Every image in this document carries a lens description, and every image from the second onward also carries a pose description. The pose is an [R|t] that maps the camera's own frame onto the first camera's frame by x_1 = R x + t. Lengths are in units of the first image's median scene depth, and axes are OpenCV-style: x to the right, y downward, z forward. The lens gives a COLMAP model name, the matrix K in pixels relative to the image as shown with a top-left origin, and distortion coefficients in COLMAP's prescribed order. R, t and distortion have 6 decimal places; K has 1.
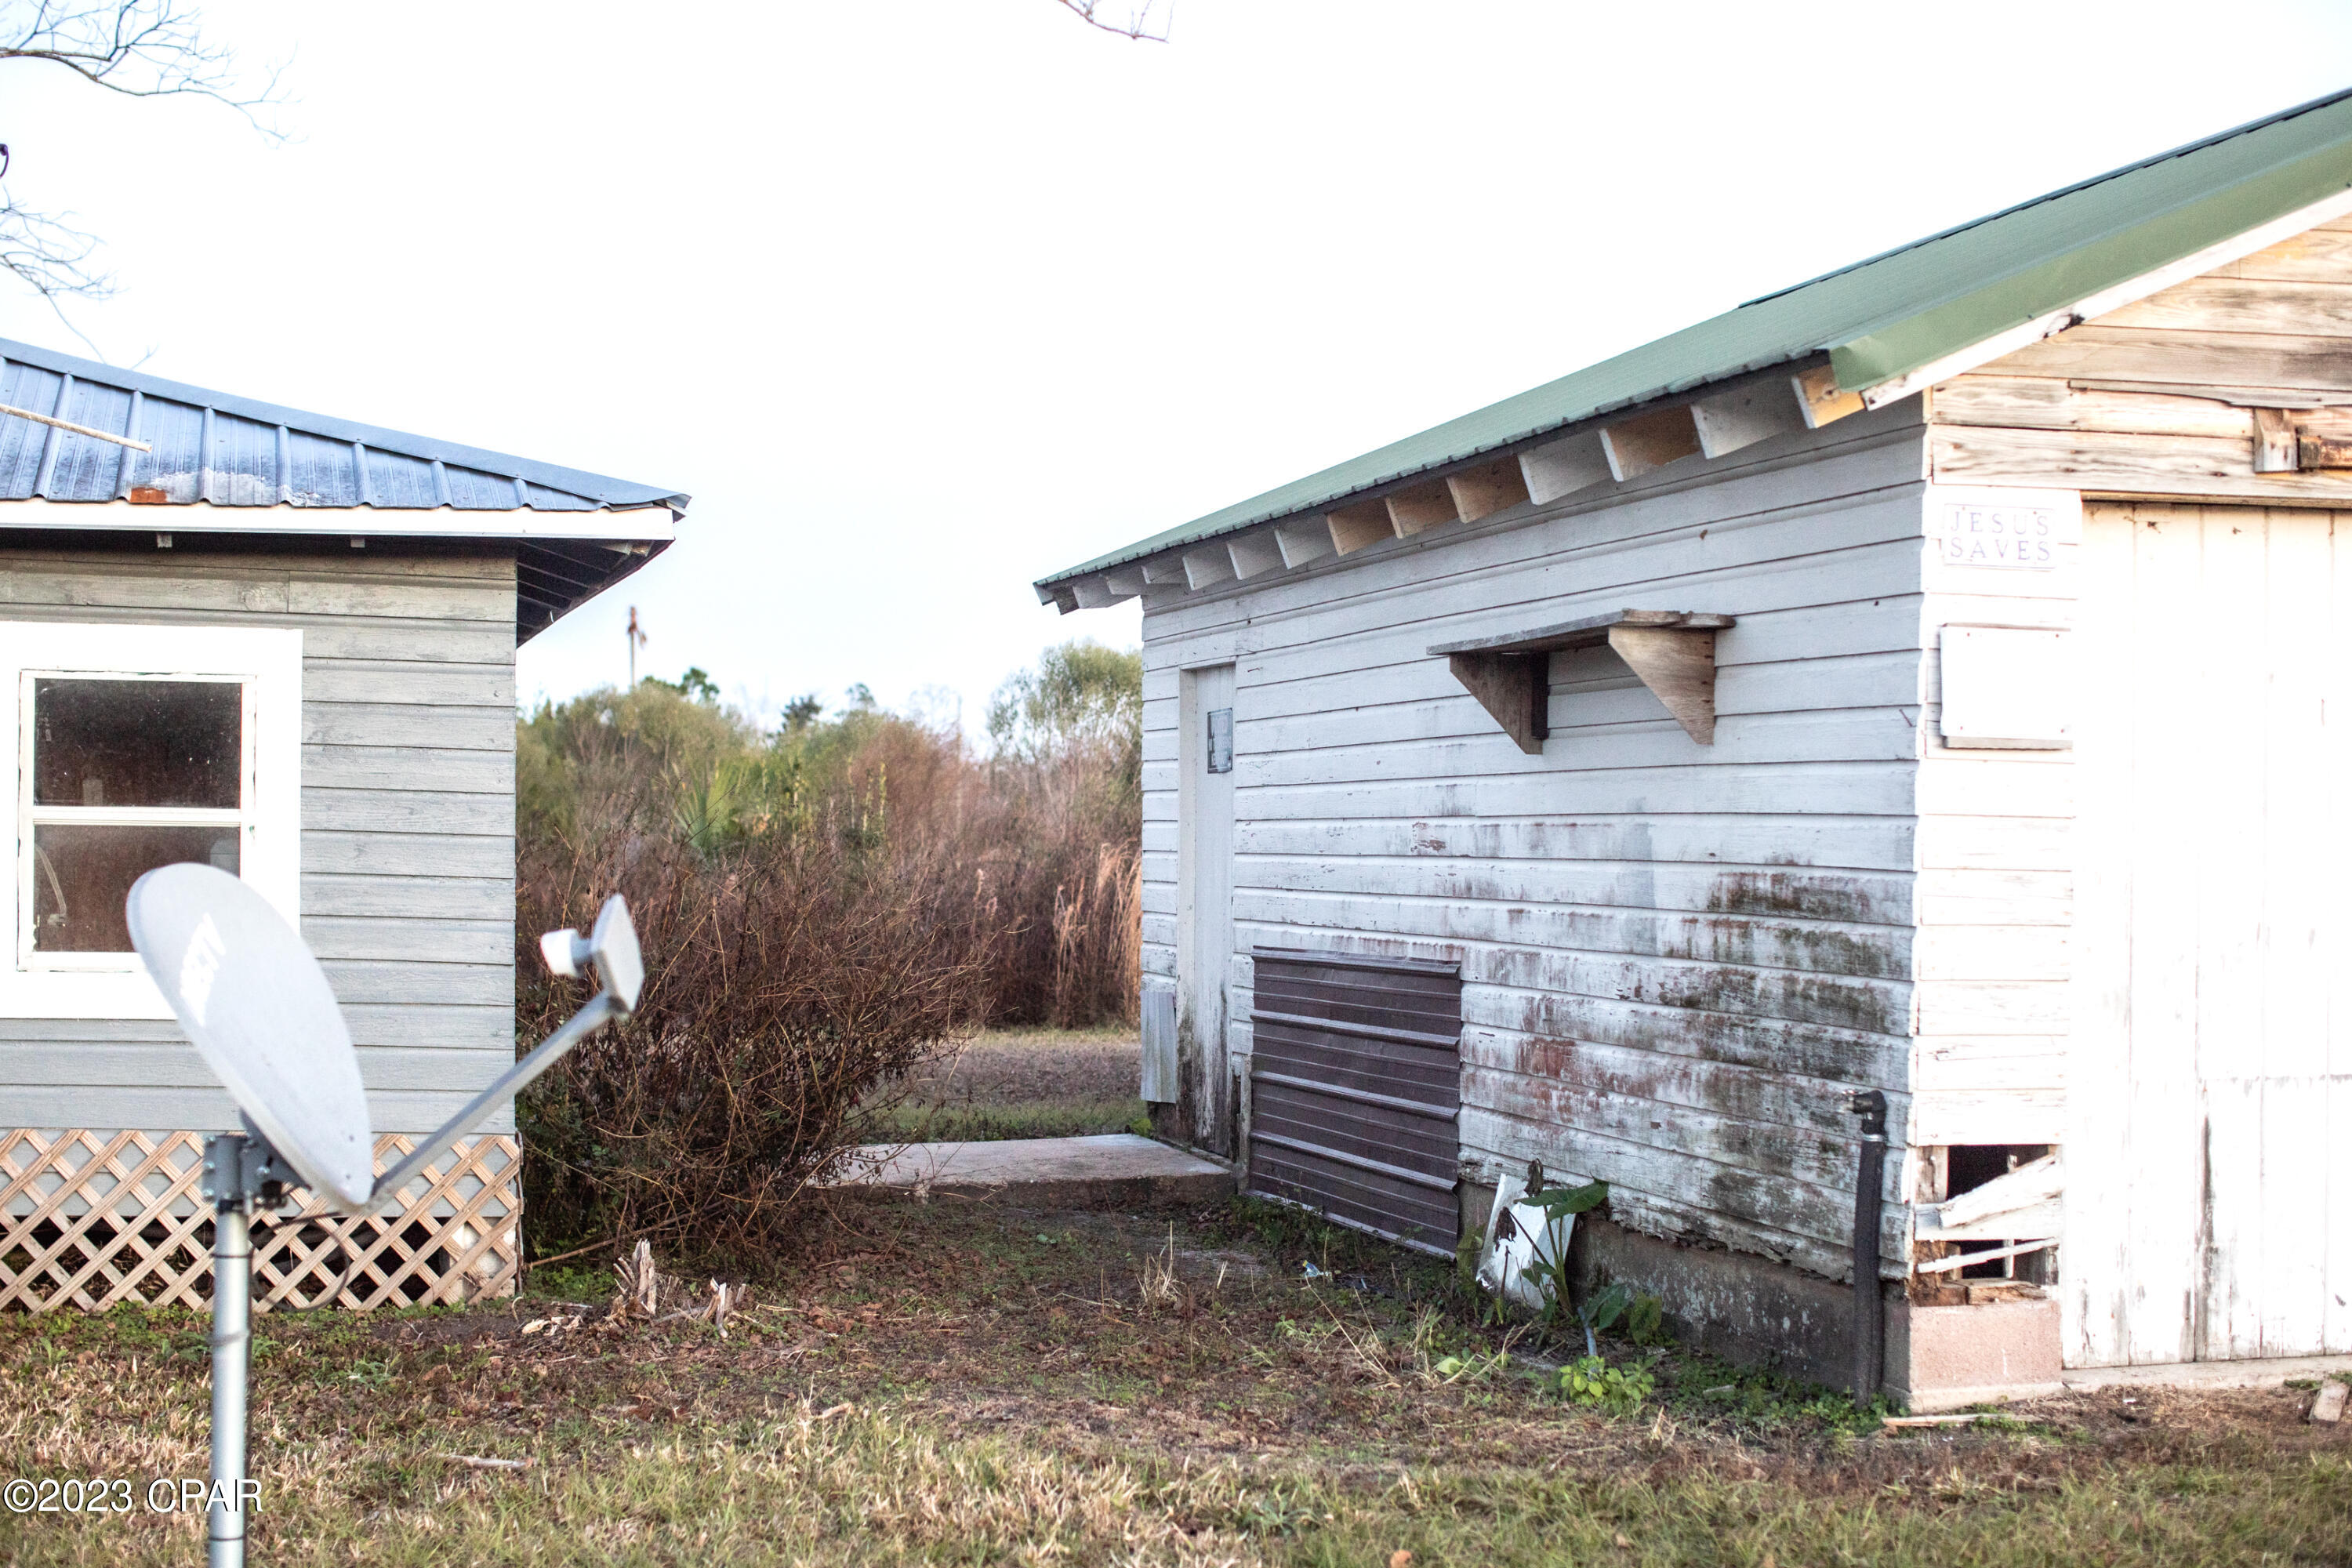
lens RADIAL K [[3468.4, 0, 1176.0], [0, 3468.4, 784.0], [0, 0, 1]] dist [-0.137800, 0.171205]
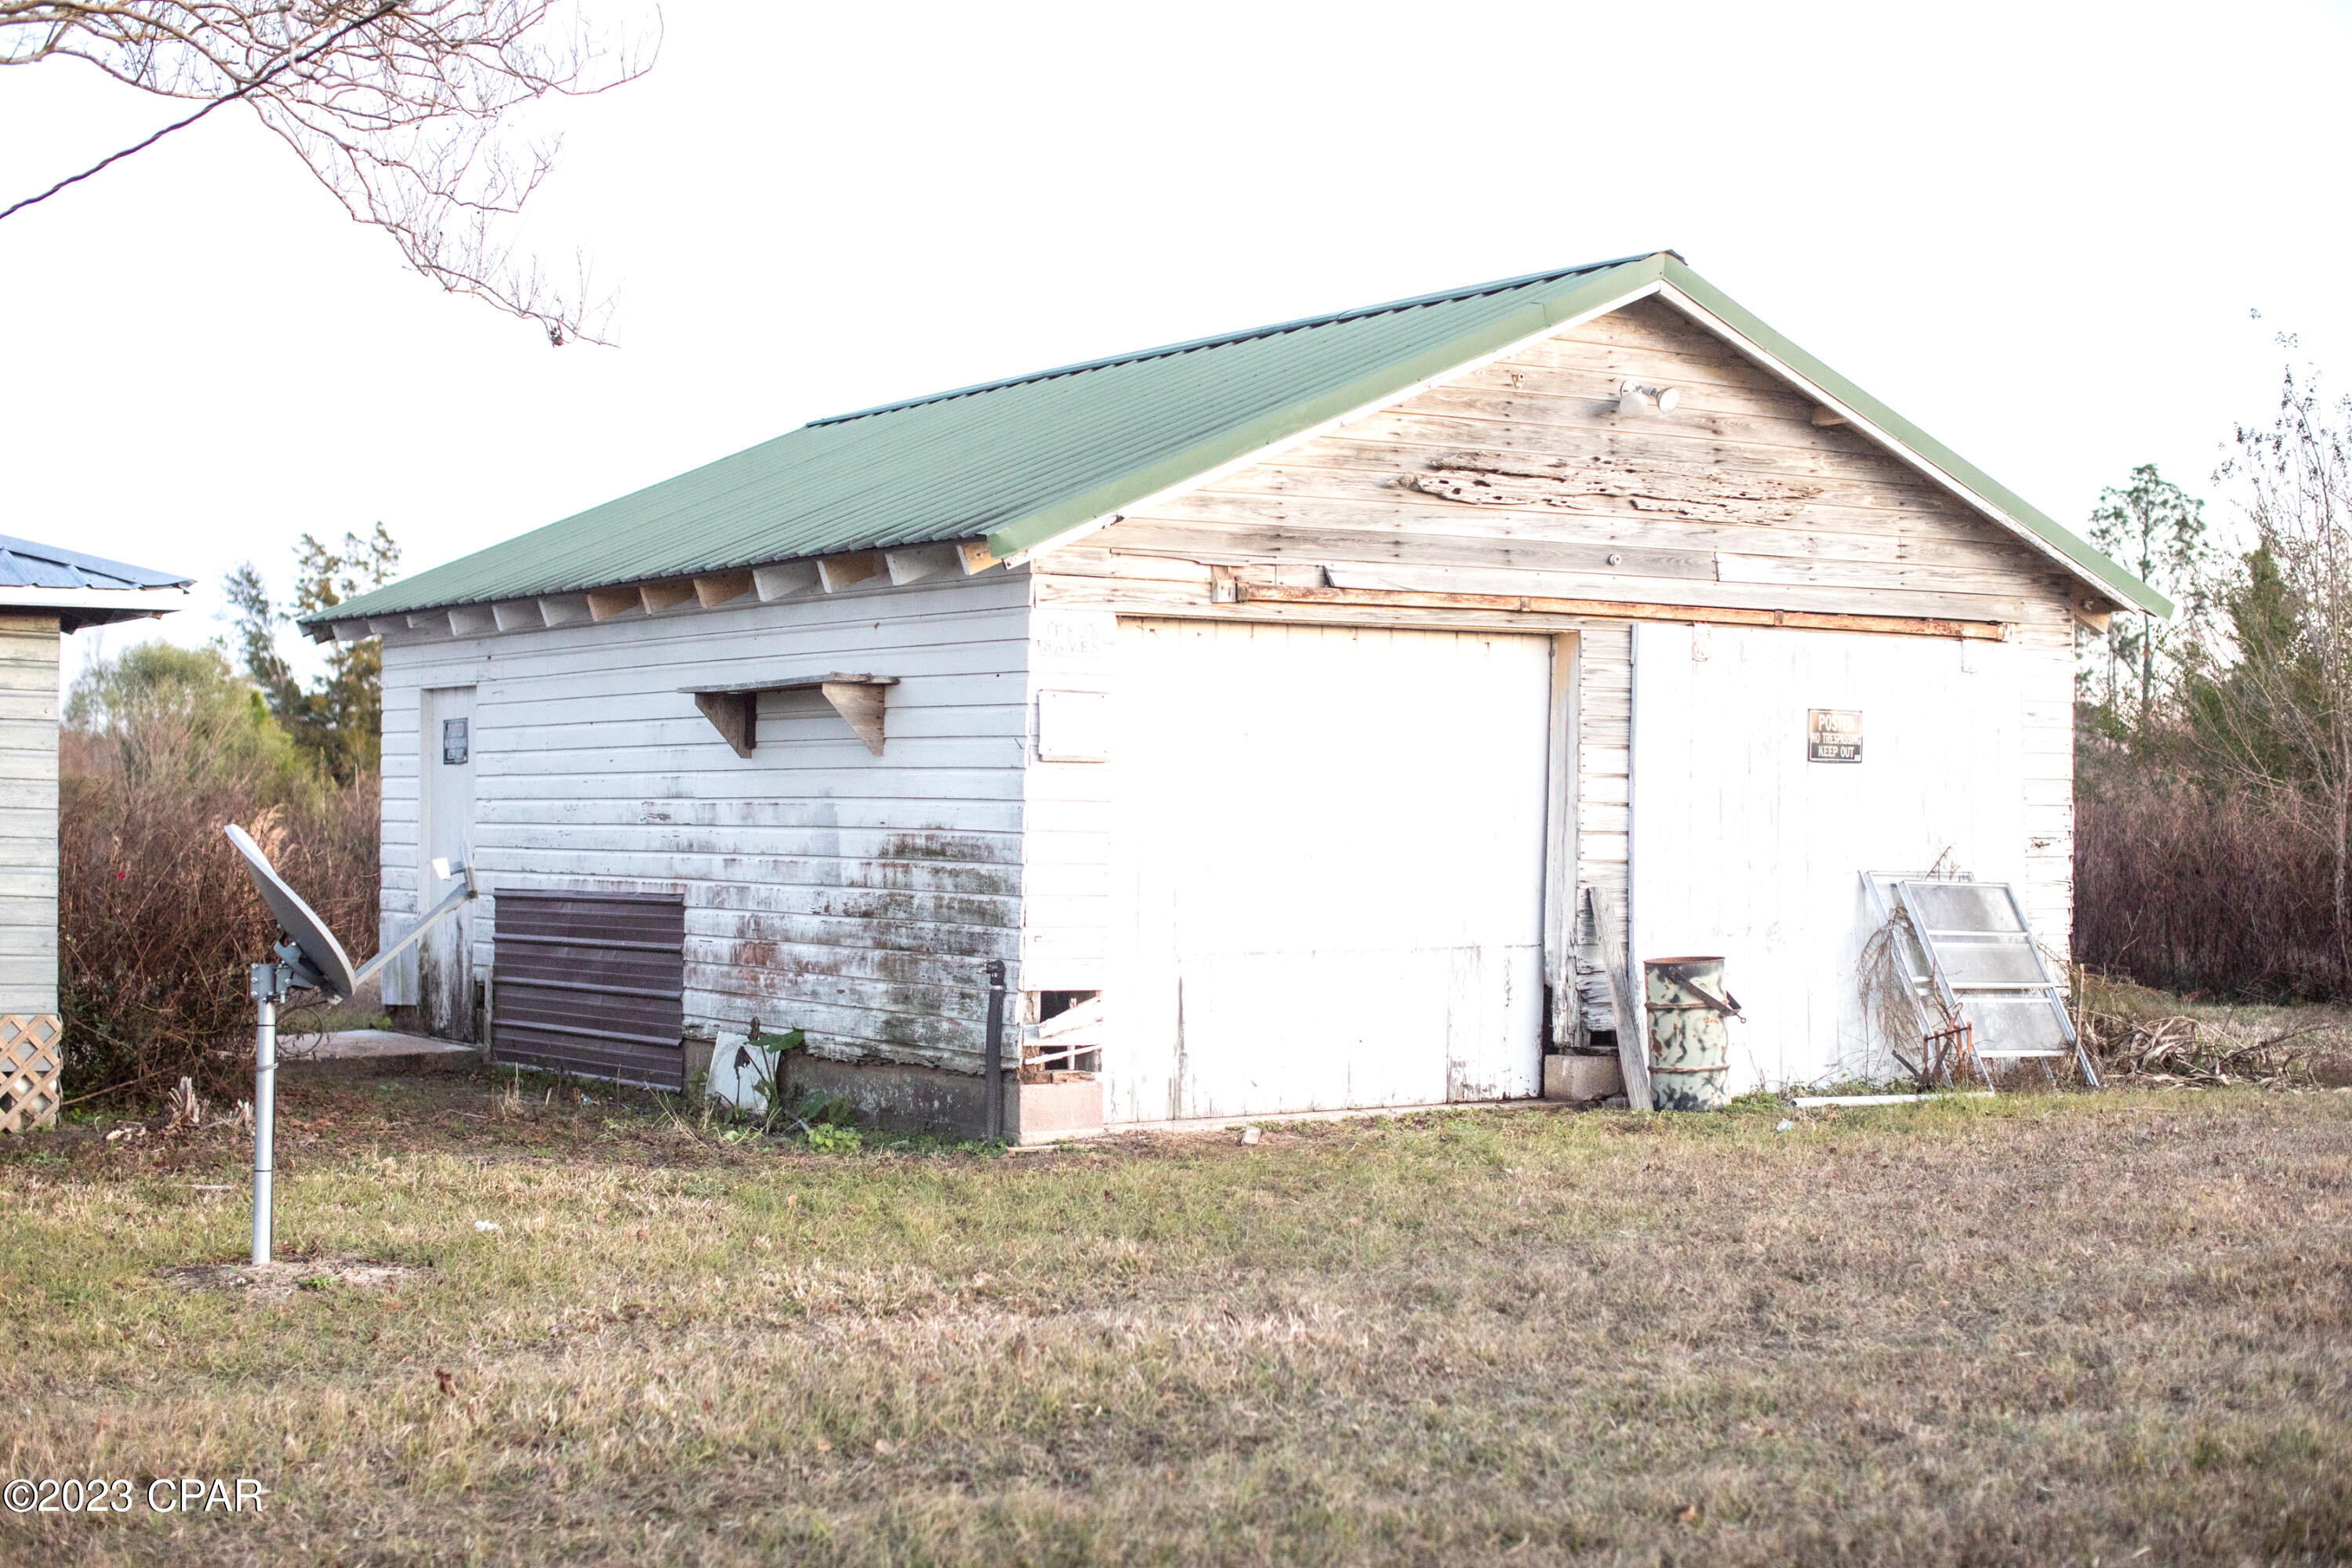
lens RADIAL K [[3468.4, 0, 1176.0], [0, 3468.4, 784.0], [0, 0, 1]] dist [-0.137800, 0.171205]
pose [[0.944343, 0.005206, 0.328922, -0.252363], [-0.007647, 0.999952, 0.006129, -0.009016], [-0.328874, -0.008303, 0.944337, -0.589910]]
